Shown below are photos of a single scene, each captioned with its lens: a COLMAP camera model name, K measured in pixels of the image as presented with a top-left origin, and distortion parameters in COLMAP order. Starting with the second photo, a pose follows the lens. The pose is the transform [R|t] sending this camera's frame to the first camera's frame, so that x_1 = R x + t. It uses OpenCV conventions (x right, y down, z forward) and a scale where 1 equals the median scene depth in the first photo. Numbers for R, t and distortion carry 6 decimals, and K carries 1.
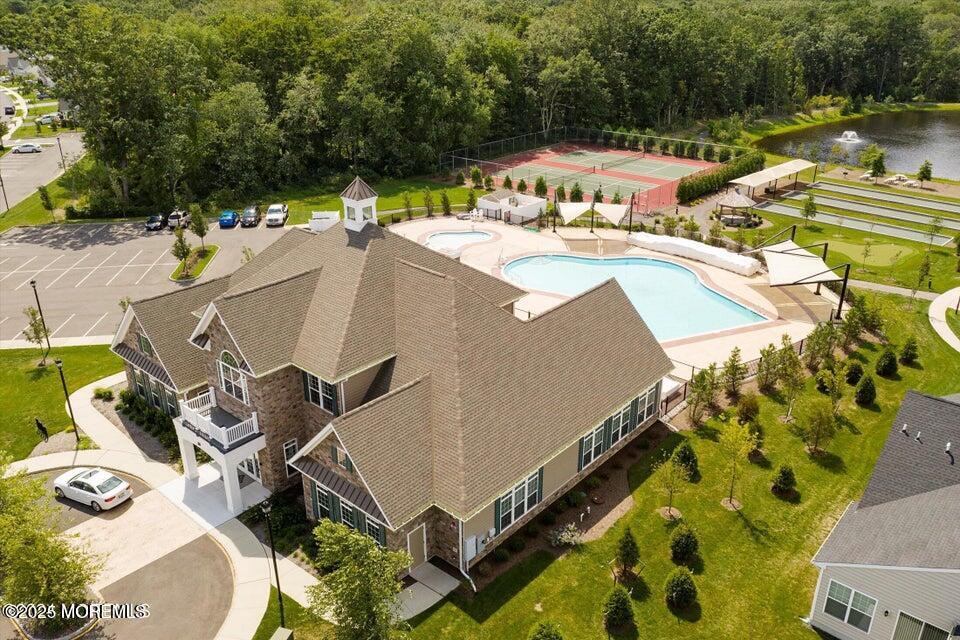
lens RADIAL K [[736.0, 0, 480.0], [0, 736.0, 320.0], [0, 0, 1]] dist [-0.006704, -0.003483]
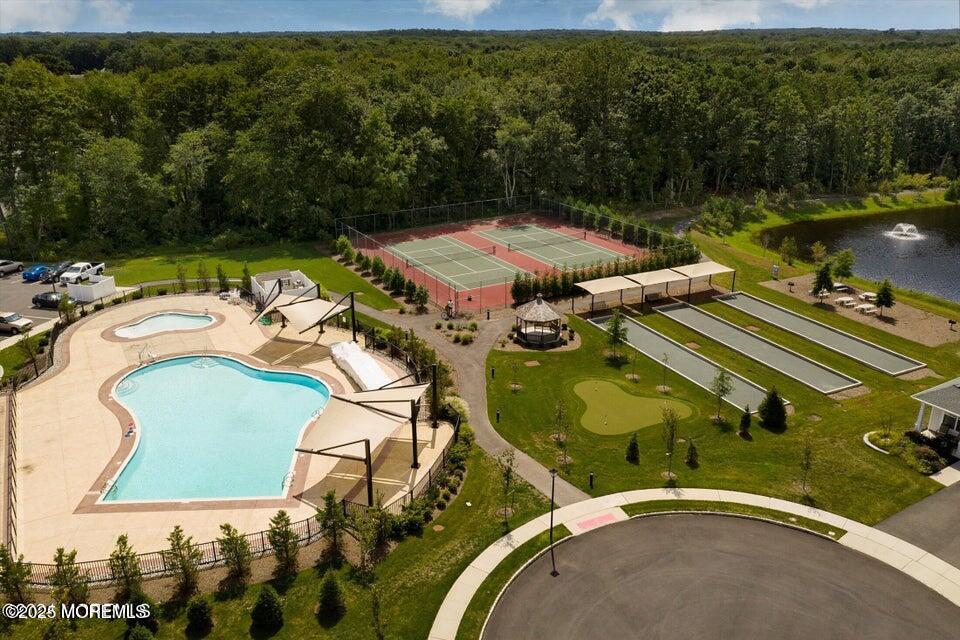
lens RADIAL K [[736.0, 0, 480.0], [0, 736.0, 320.0], [0, 0, 1]] dist [-0.006704, -0.003483]
pose [[0.946343, 0.115969, -0.301639, 0.433428], [-0.131648, 0.990776, -0.032109, -0.098205], [0.295133, 0.070096, 0.952881, 0.188603]]
